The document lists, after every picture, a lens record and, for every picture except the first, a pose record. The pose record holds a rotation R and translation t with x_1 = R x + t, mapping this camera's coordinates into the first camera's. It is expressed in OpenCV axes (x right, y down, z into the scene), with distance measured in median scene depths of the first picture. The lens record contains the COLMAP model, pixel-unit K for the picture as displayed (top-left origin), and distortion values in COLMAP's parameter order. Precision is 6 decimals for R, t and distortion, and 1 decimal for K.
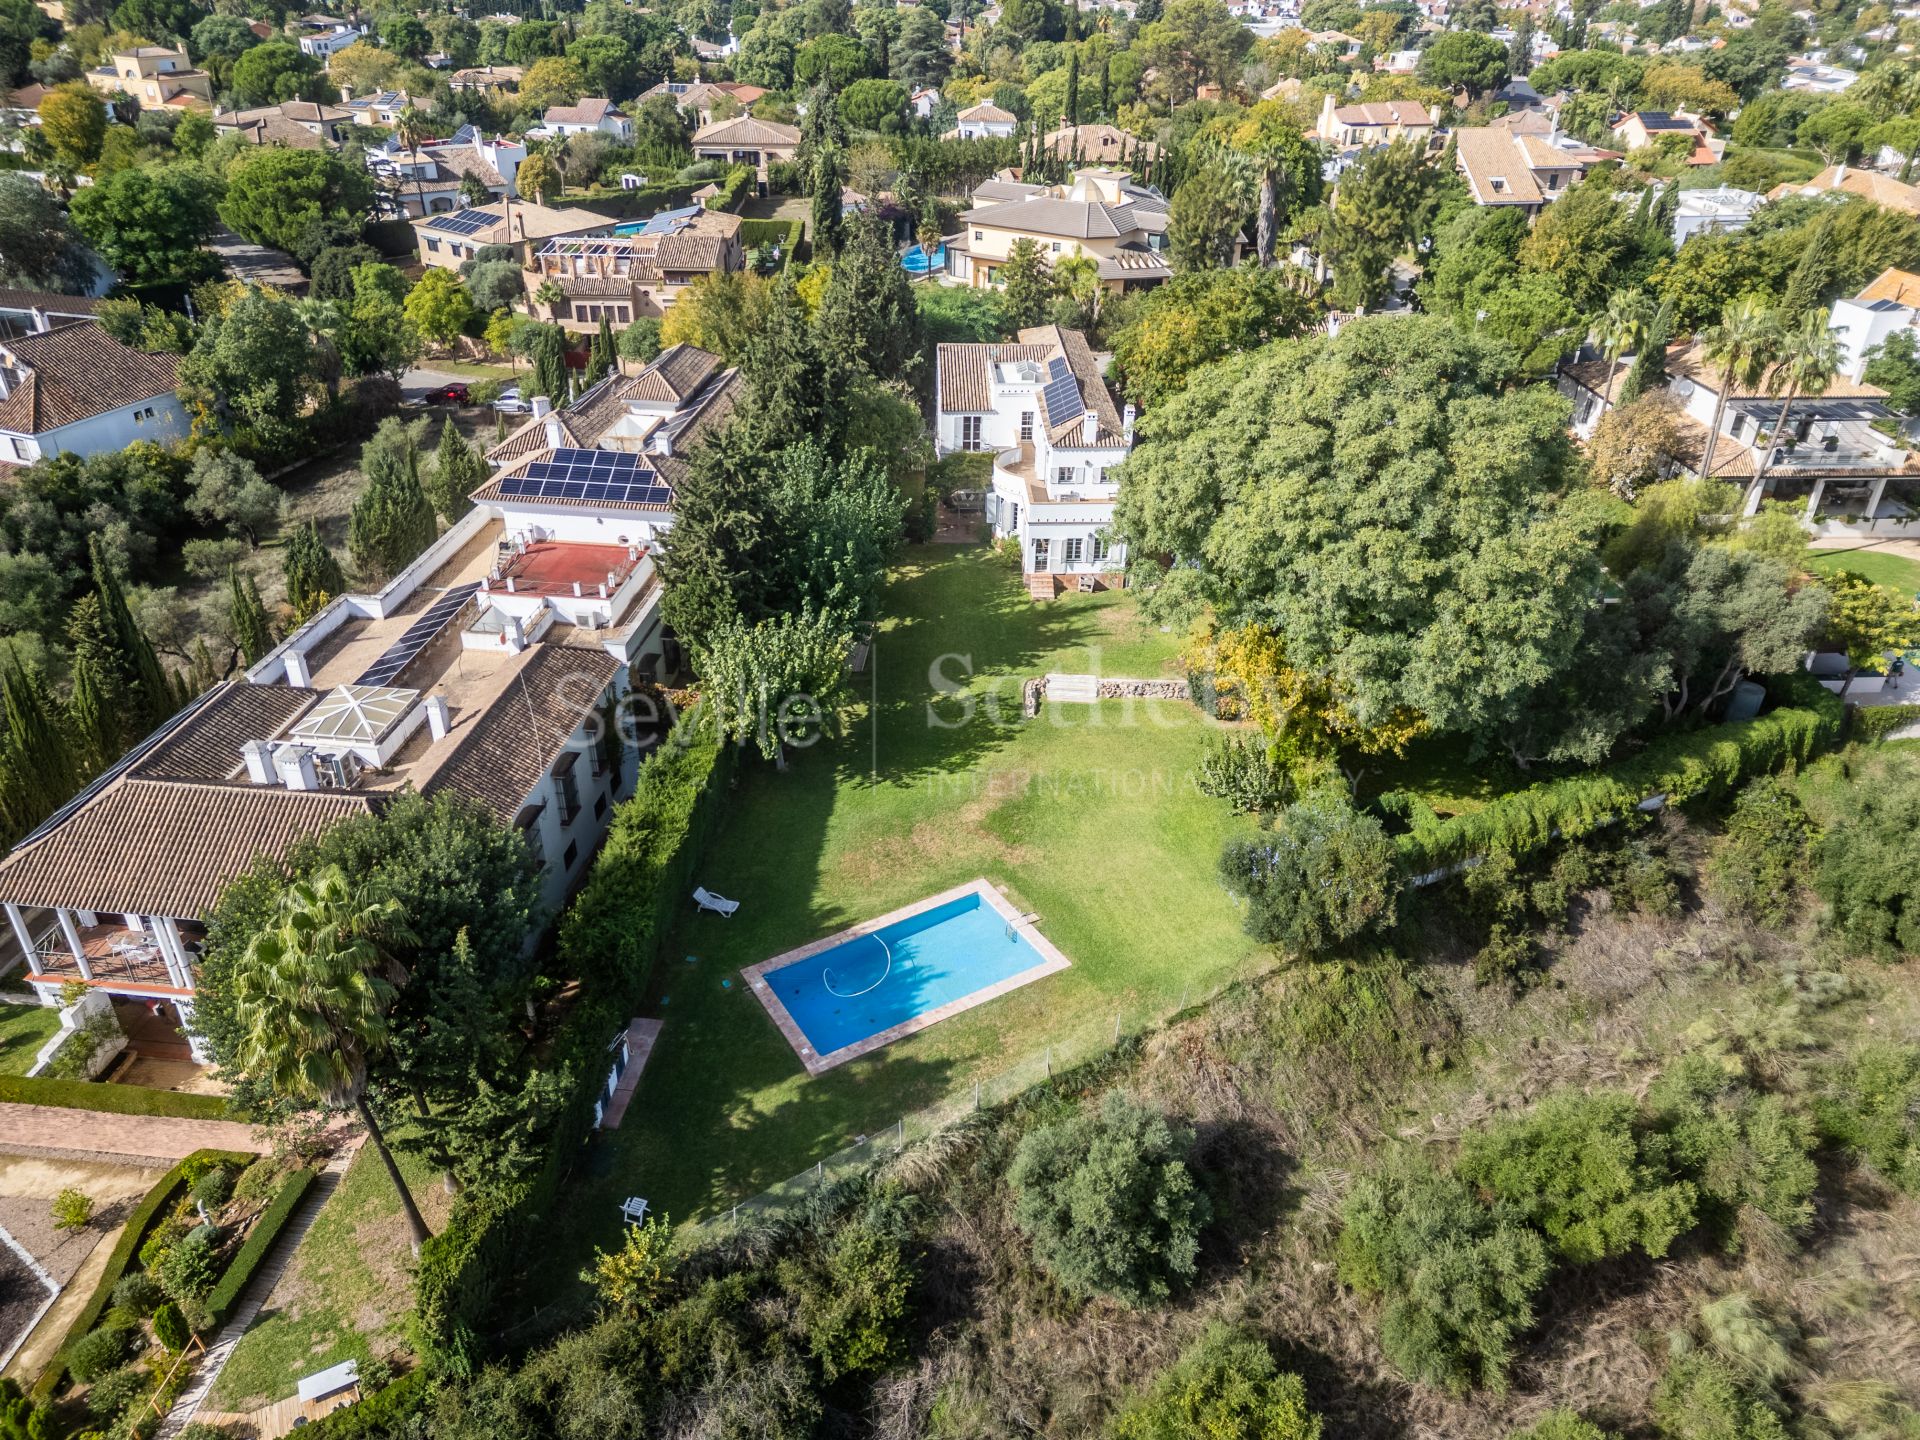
lens RADIAL K [[1354.3, 0, 960.0], [0, 1354.3, 720.0], [0, 0, 1]] dist [0.077206, -0.078079]
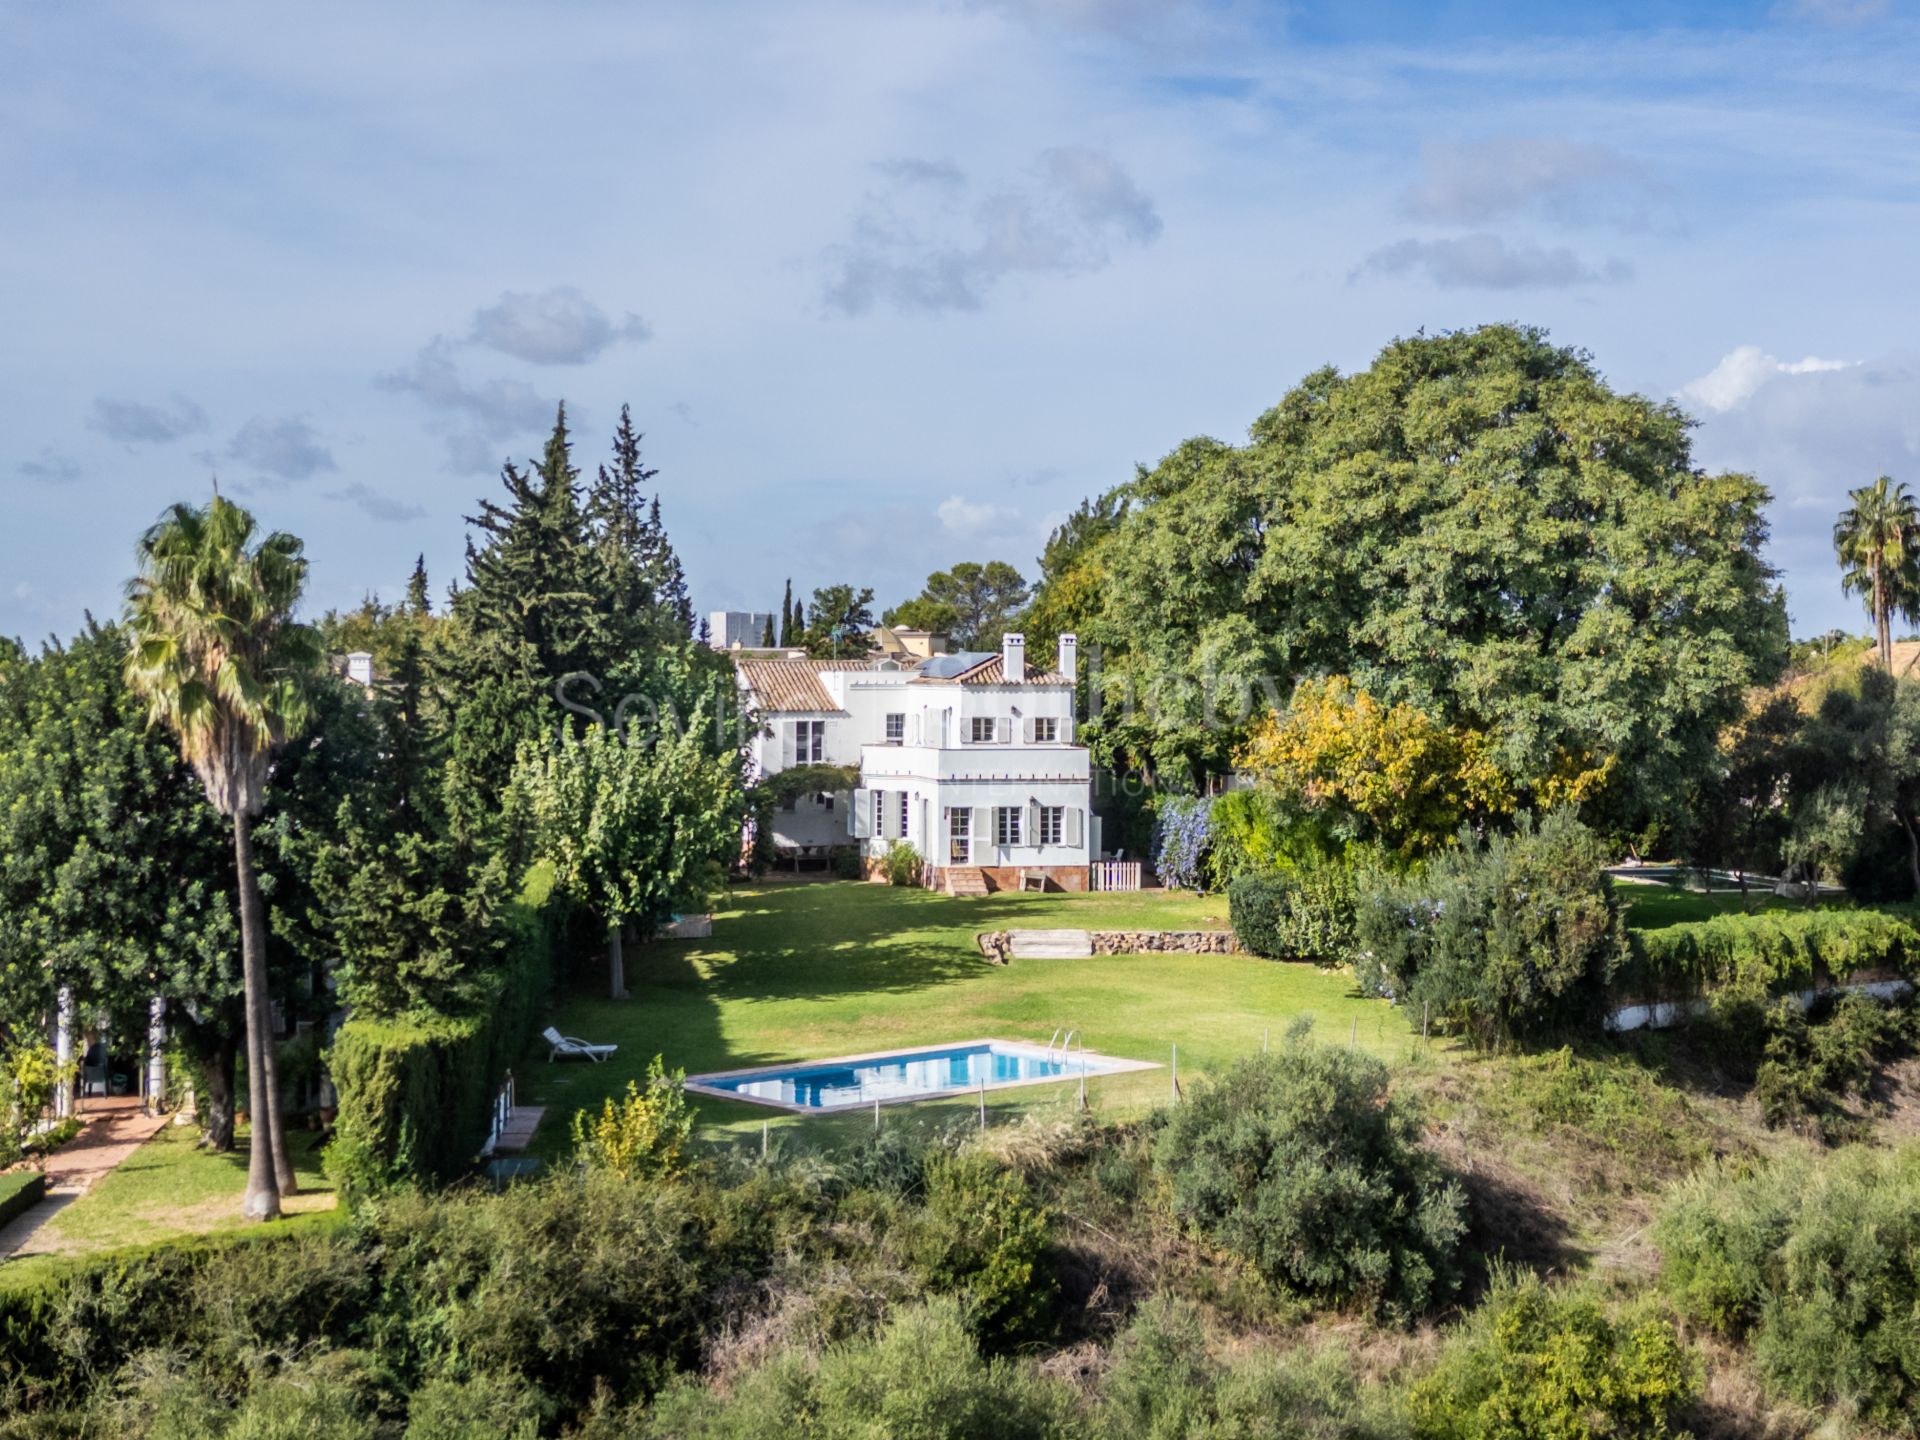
lens RADIAL K [[2668.5, 0, 962.7], [0, 2668.5, 655.6], [0, 0, 1]] dist [0.181423, -0.764058]
pose [[0.984498, -0.015498, 0.174707, -0.207430], [0.102801, 0.858043, -0.503183, 0.580573], [-0.142108, 0.513343, 0.846335, -0.132693]]
